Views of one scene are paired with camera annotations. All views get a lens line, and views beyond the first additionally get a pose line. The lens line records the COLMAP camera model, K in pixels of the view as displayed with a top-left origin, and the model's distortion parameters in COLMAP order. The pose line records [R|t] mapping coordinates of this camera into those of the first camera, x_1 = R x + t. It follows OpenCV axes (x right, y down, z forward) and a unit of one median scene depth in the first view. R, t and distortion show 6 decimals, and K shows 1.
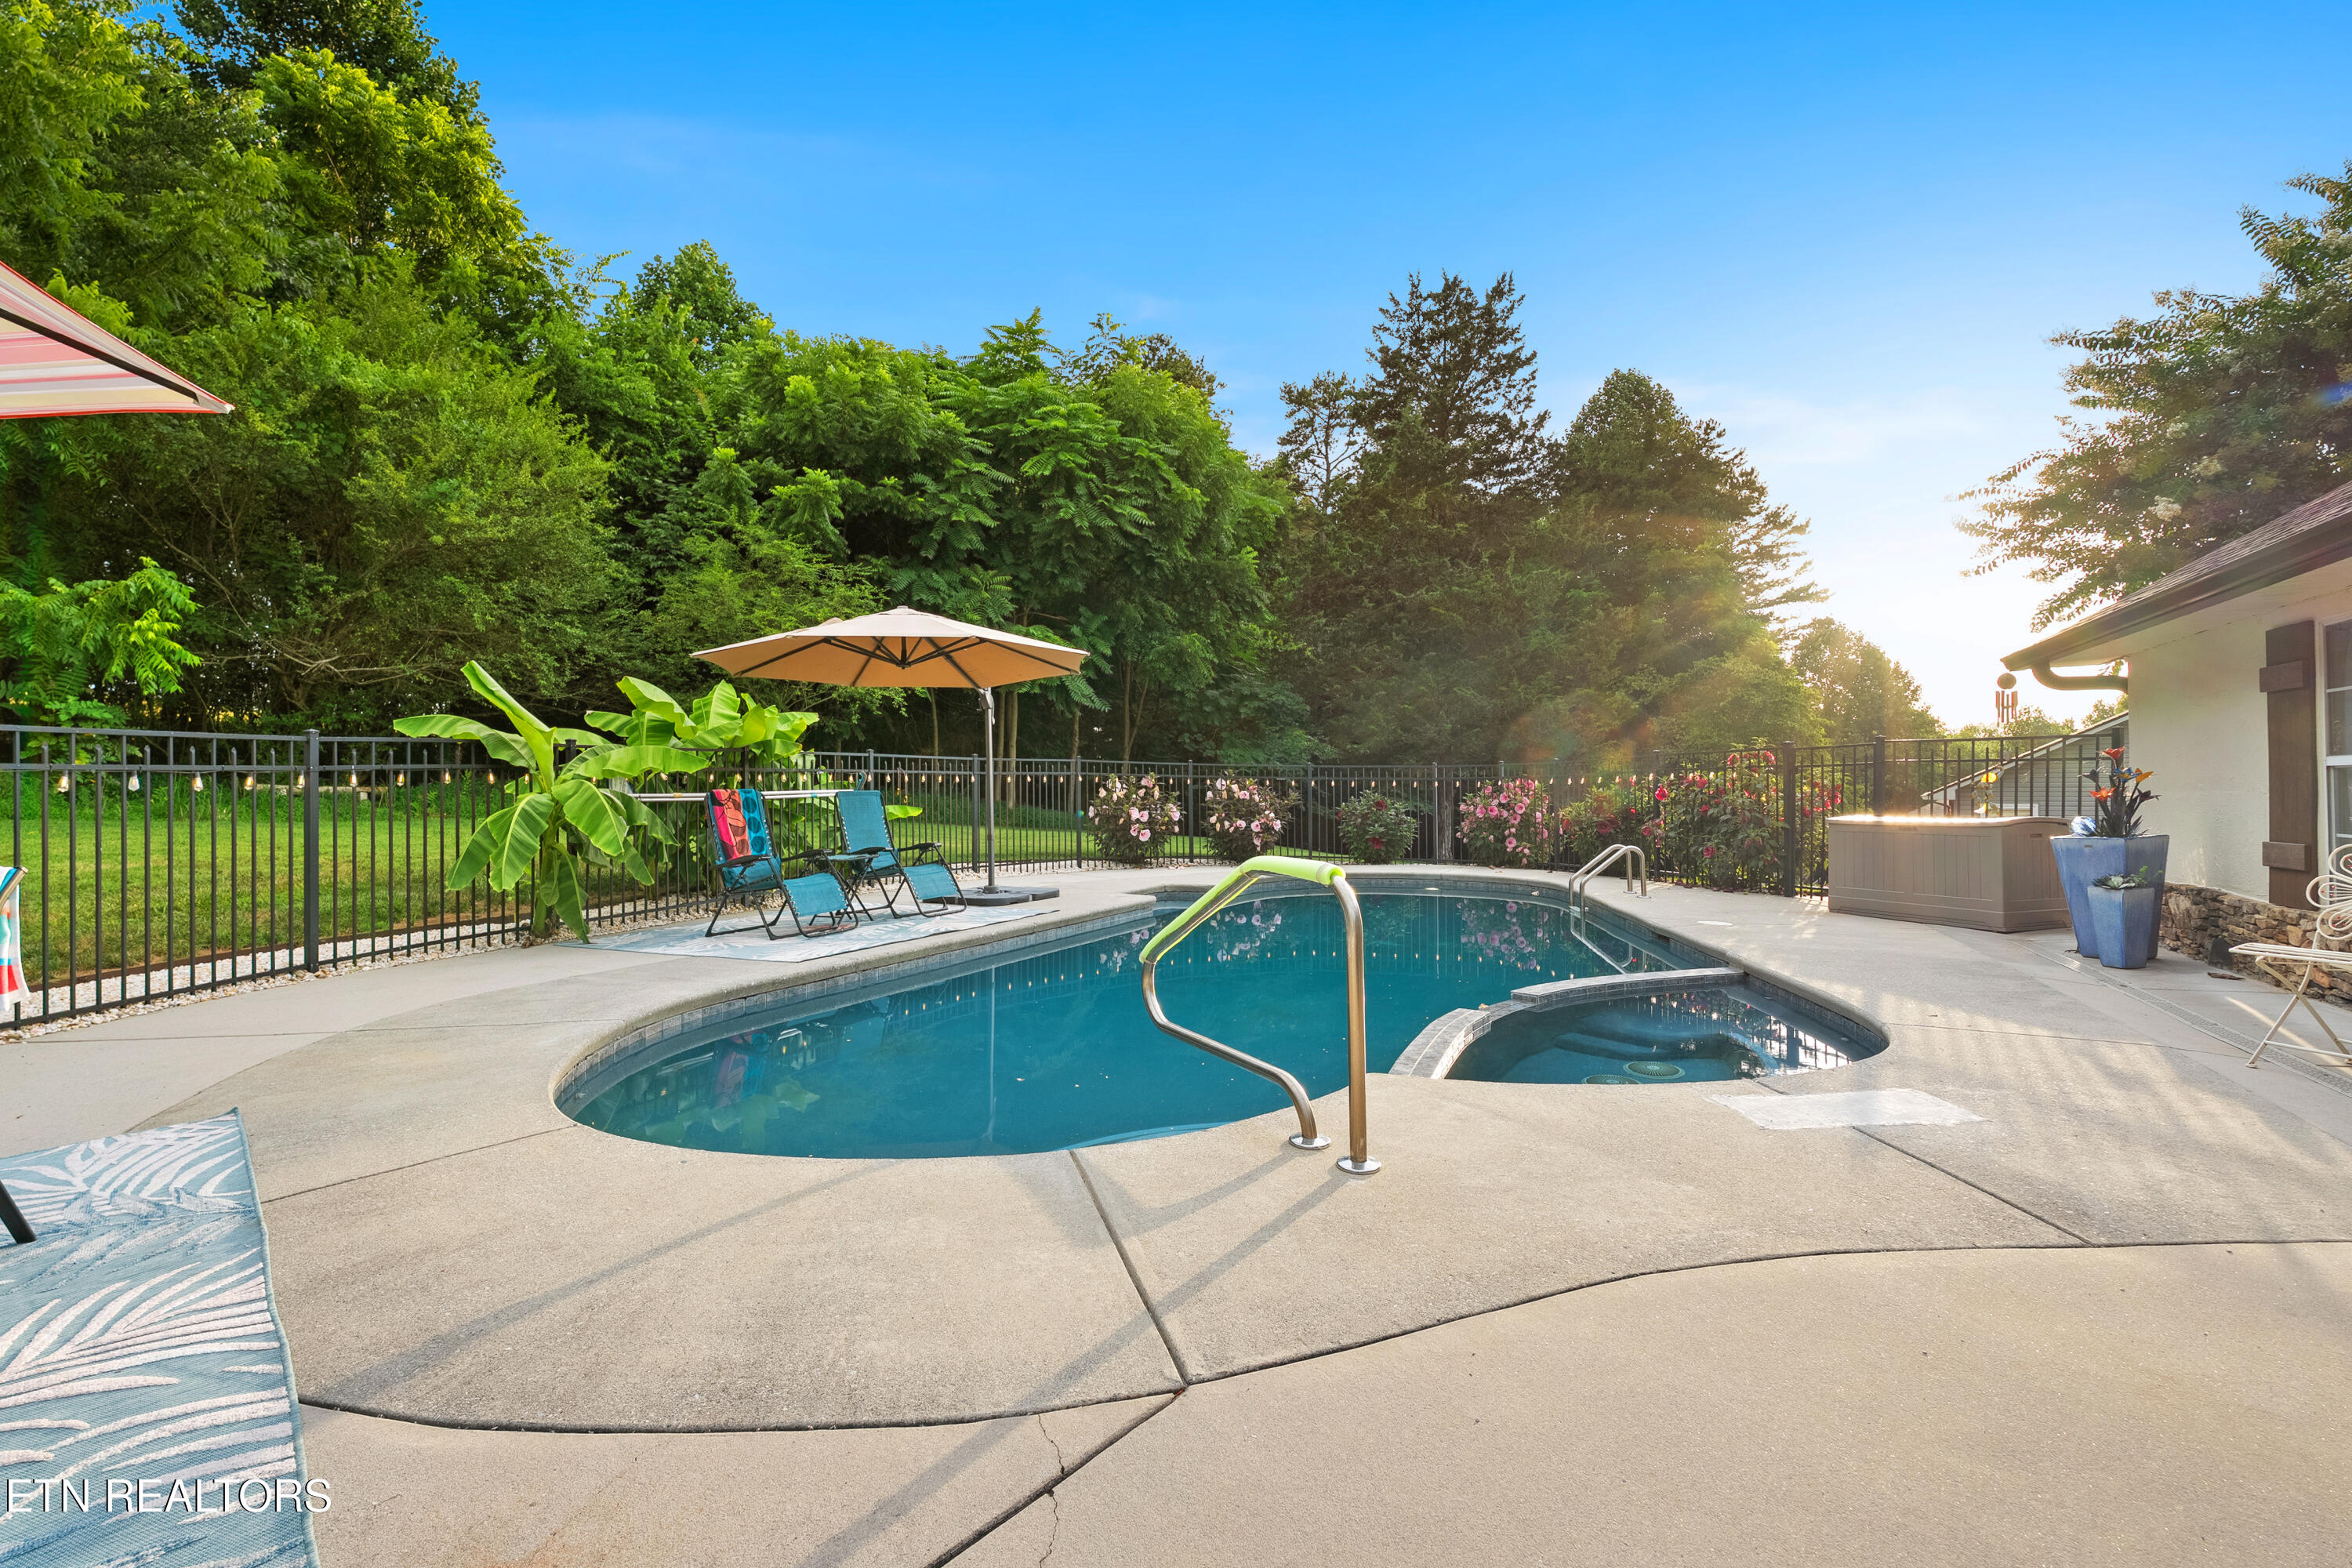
lens RADIAL K [[1055.2, 0, 1166.4], [0, 1055.2, 773.1], [0, 0, 1]] dist [-0.006801, 0.000067]
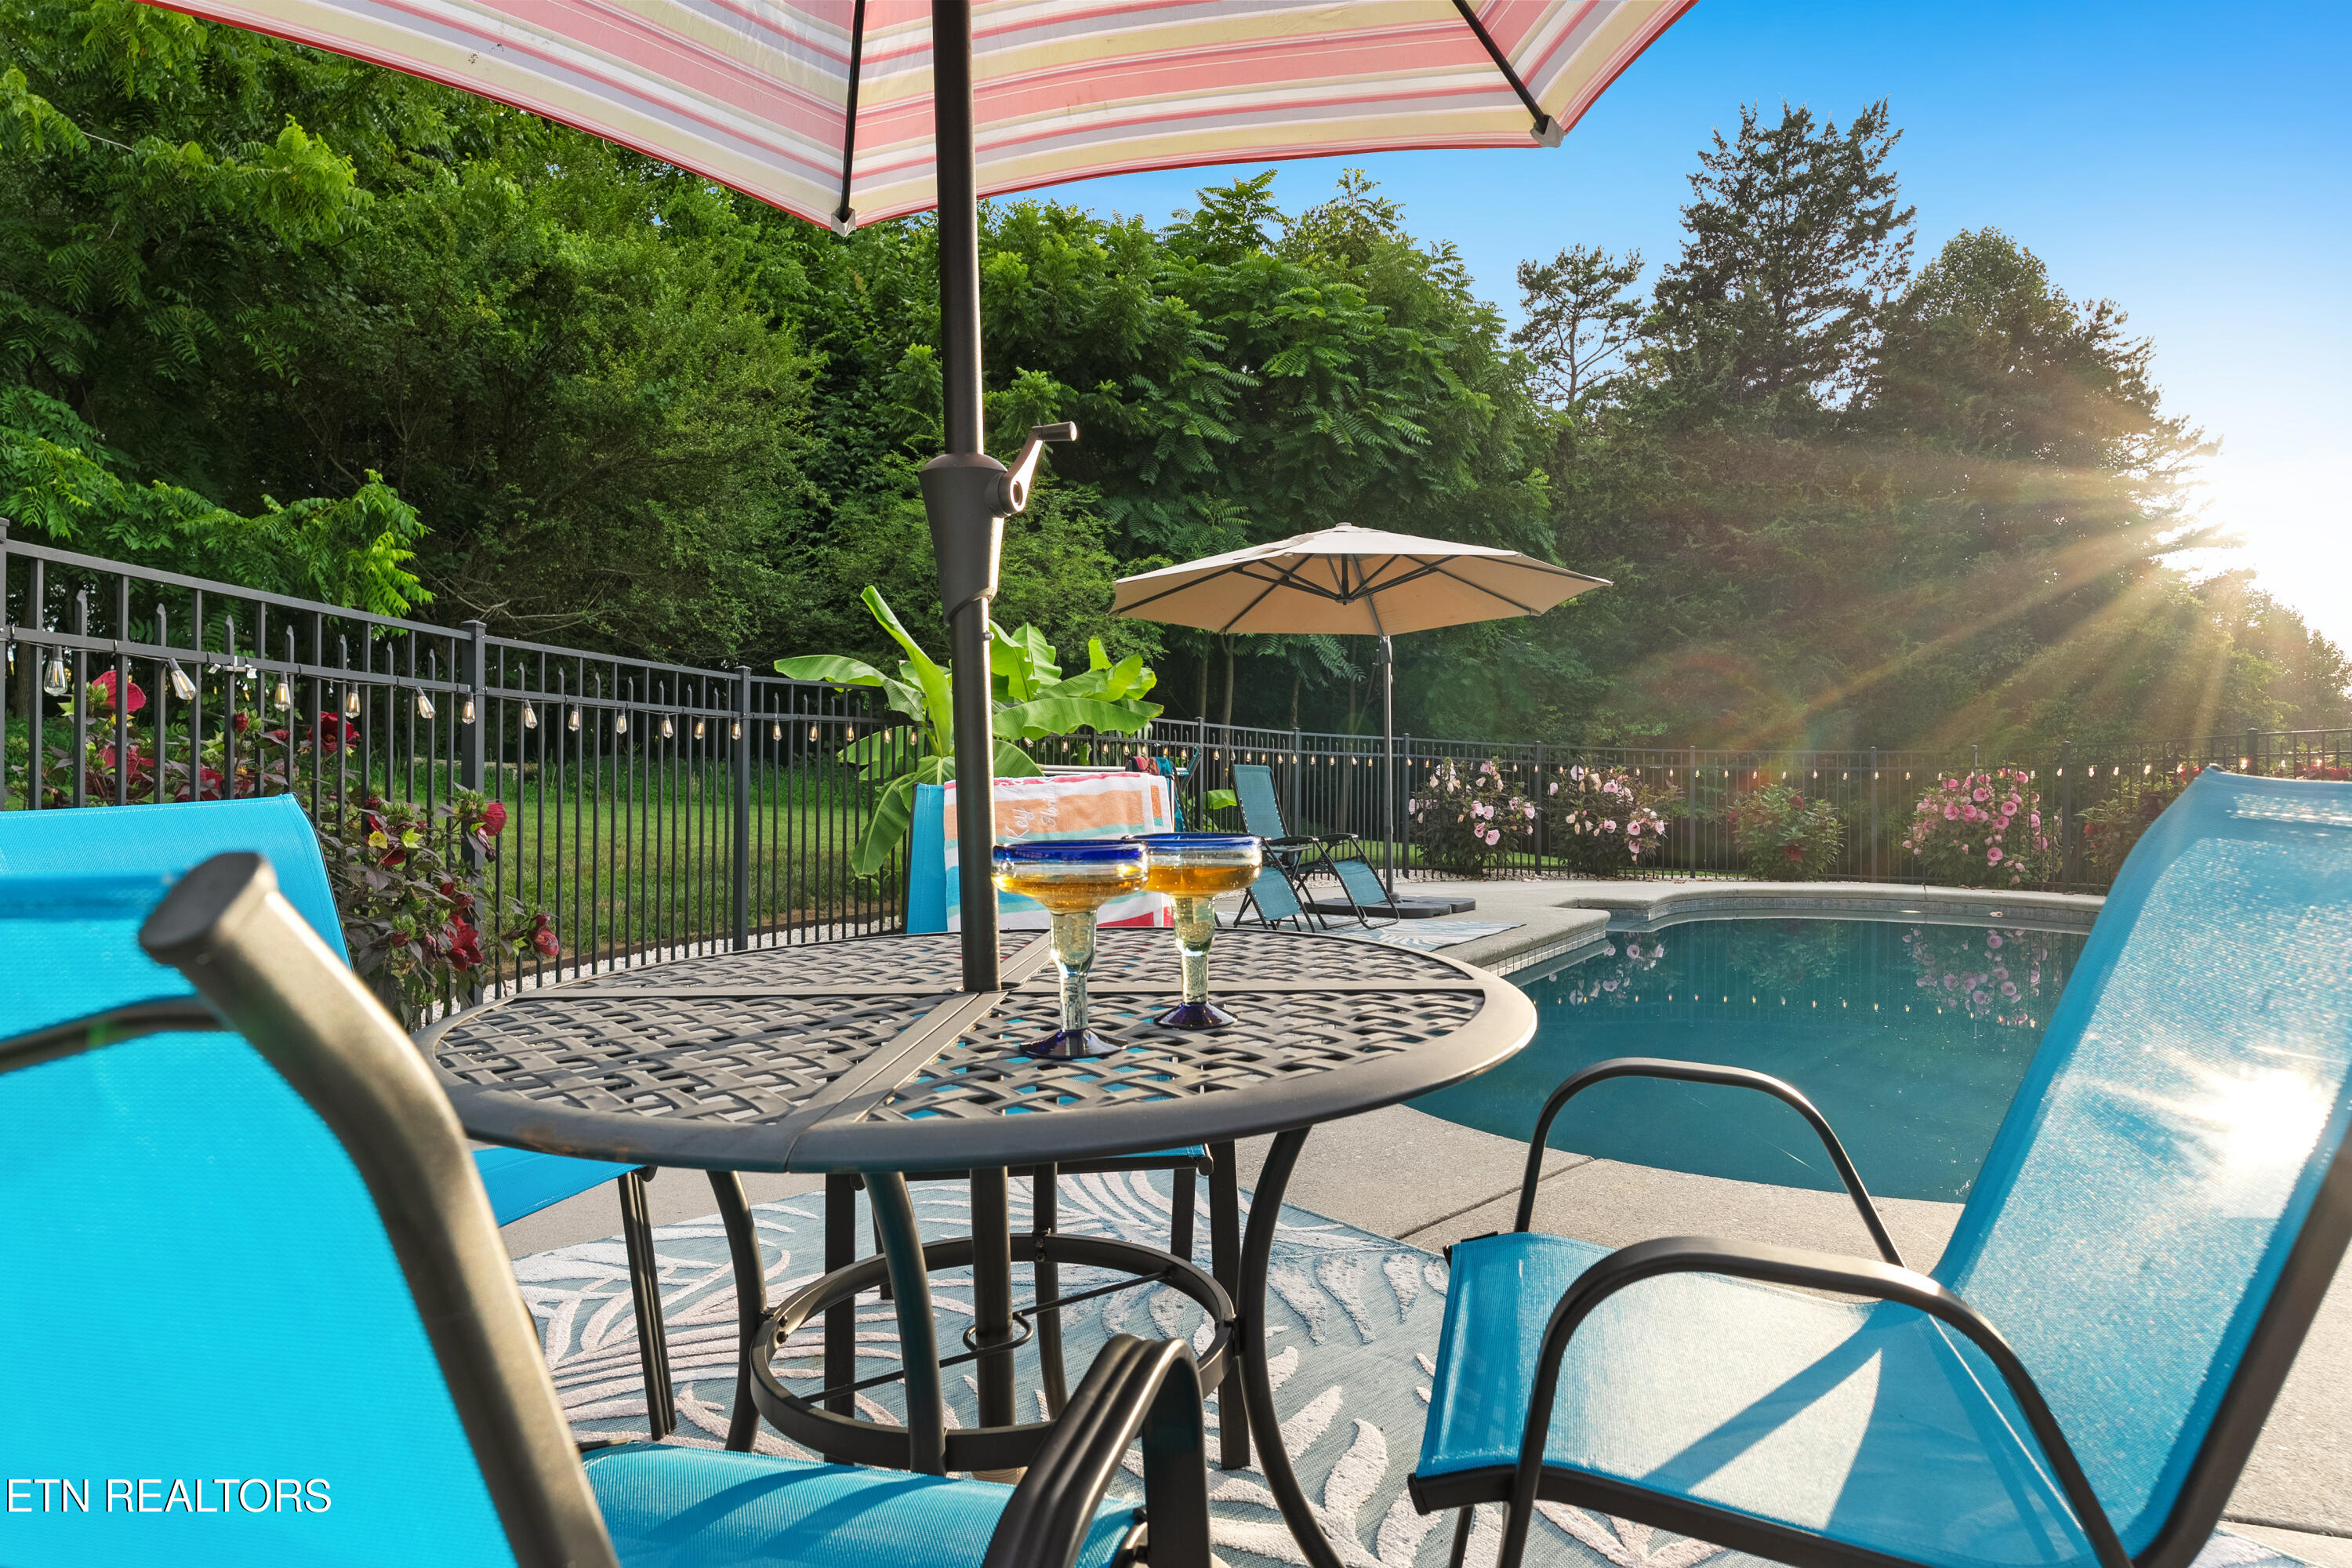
lens RADIAL K [[1343.8, 0, 1171.1], [0, 1343.8, 778.1], [0, 0, 1]] dist [-0.002581, 0.000057]
pose [[0.996330, 0.011727, -0.084794, -0.157829], [-0.011423, 0.999926, 0.004070, 0.013531], [0.084835, -0.003086, 0.996390, 0.006935]]
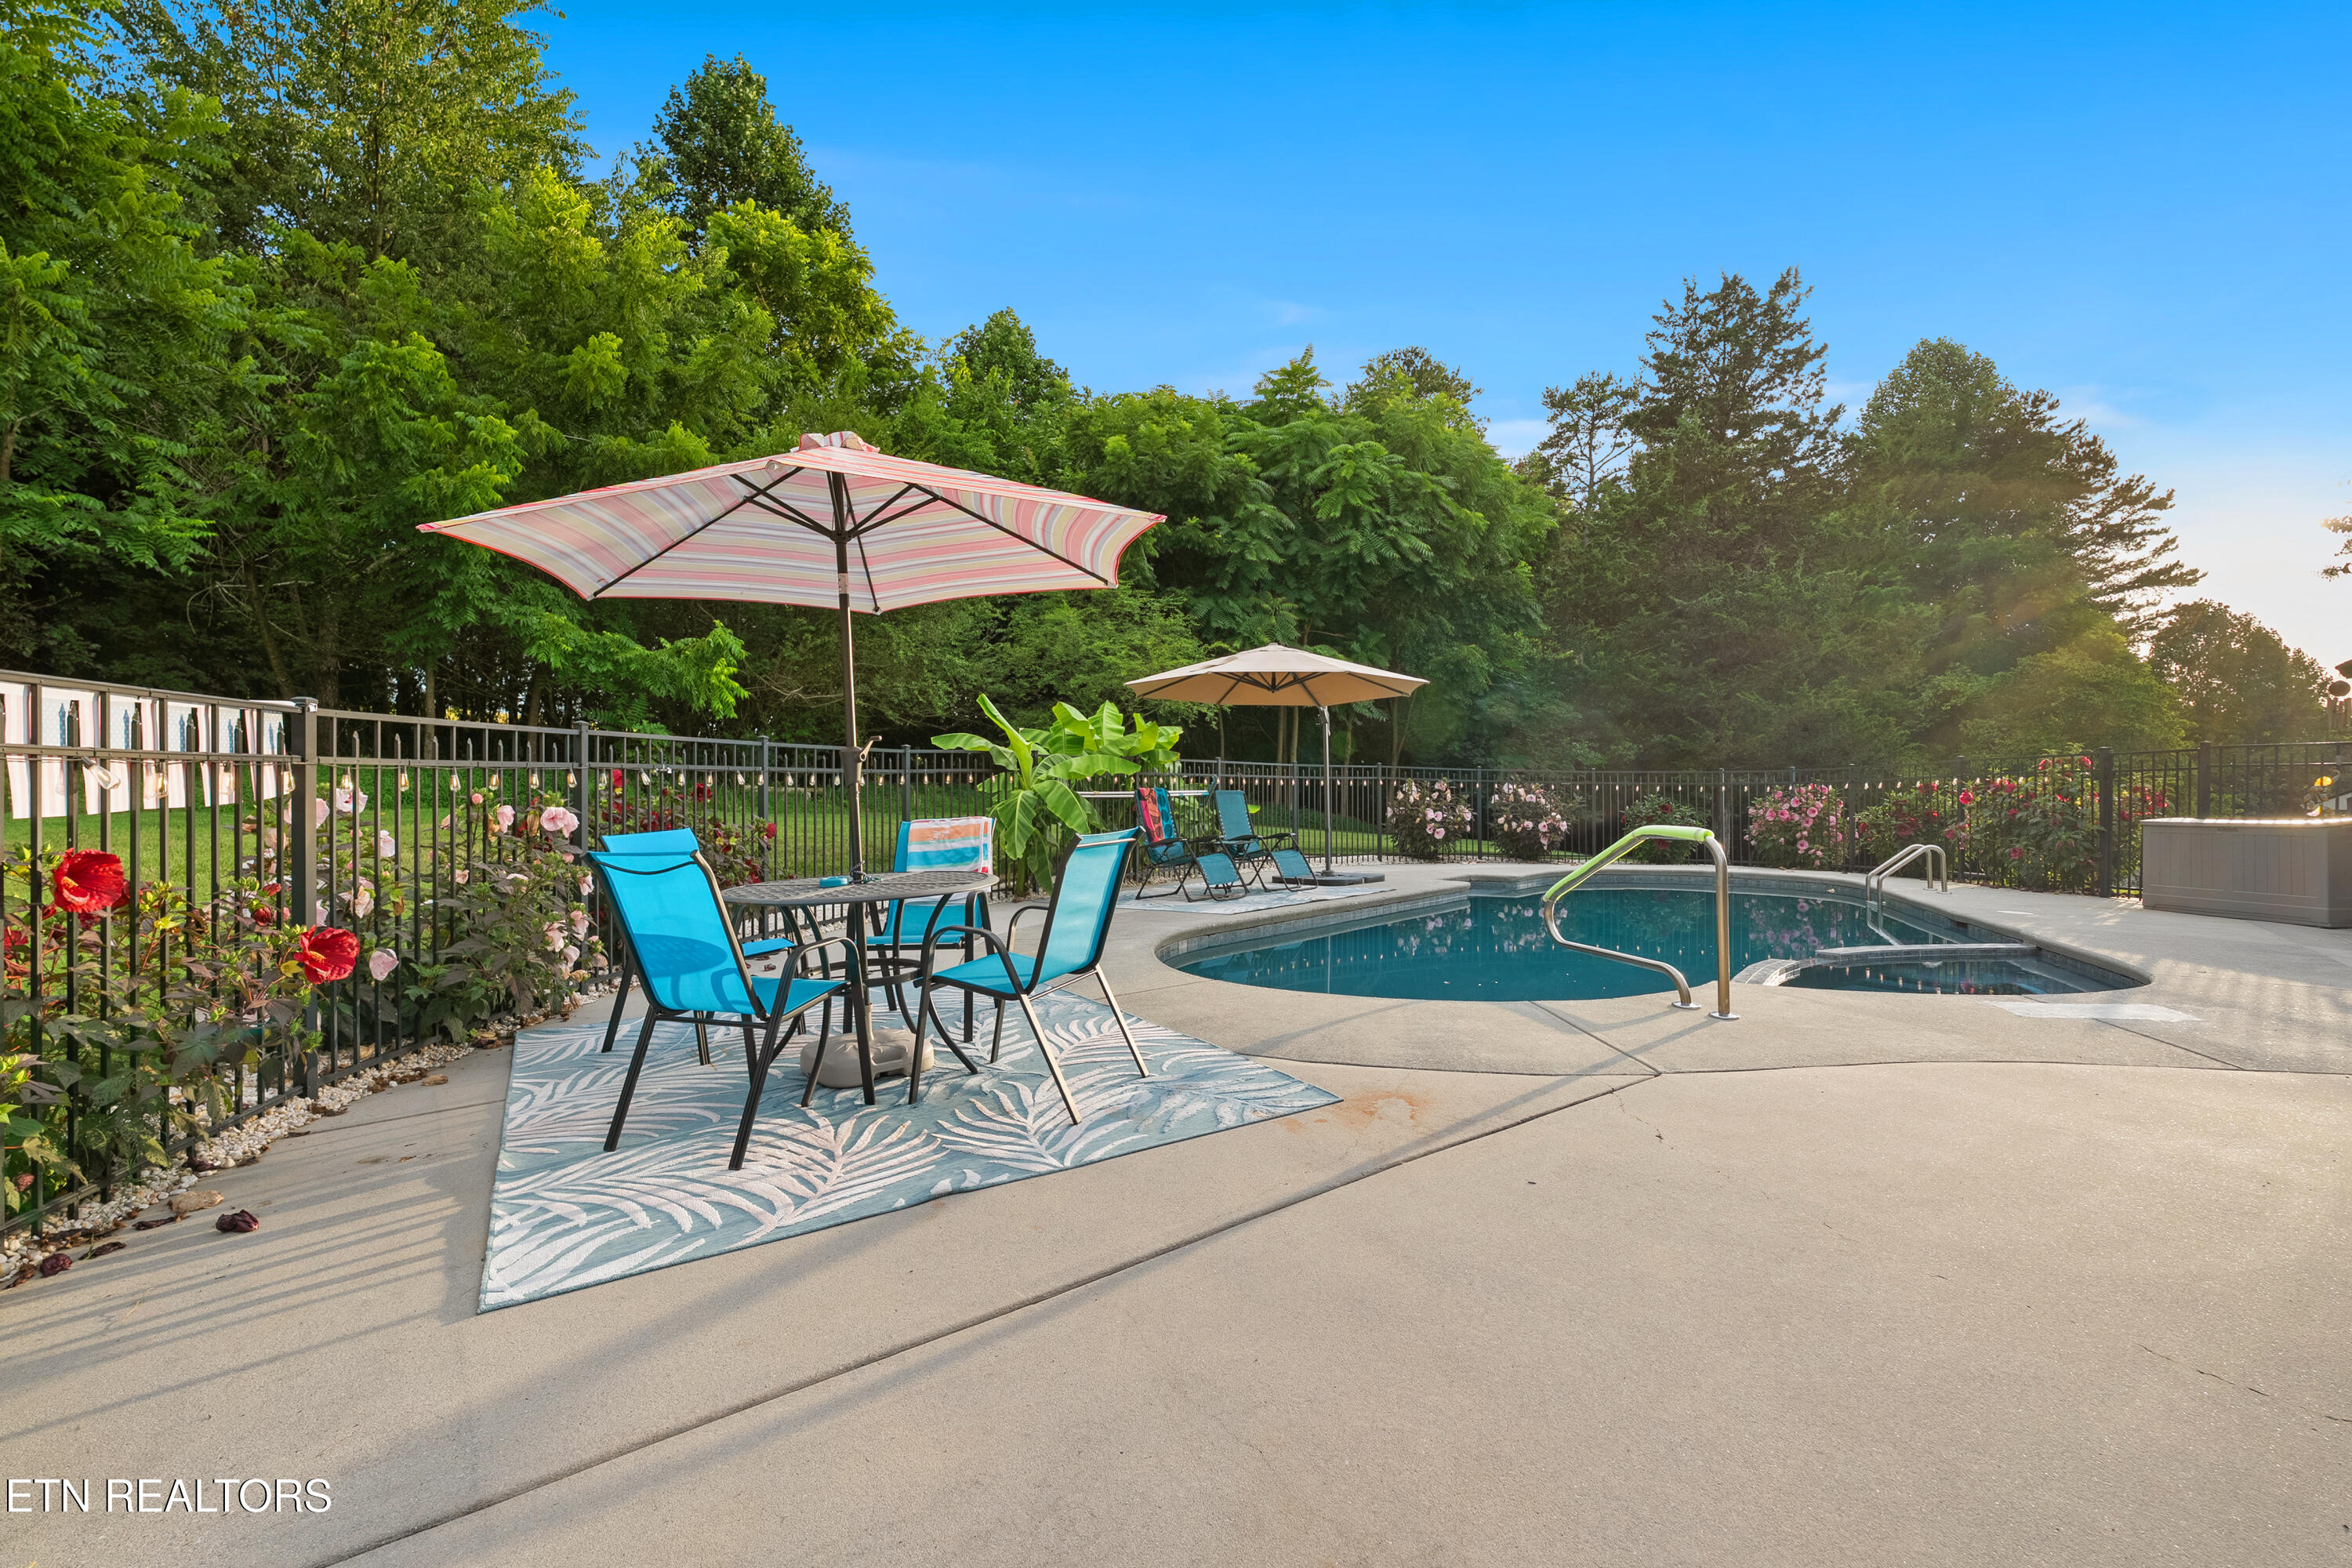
lens RADIAL K [[1047.3, 0, 1163.7], [0, 1047.3, 788.5], [0, 0, 1]] dist [-0.007553, 0.000116]
pose [[0.974702, 0.003309, -0.223486, -0.053285], [-0.001549, 0.999966, 0.008050, 0.002602], [0.223505, -0.007500, 0.974674, -0.133779]]
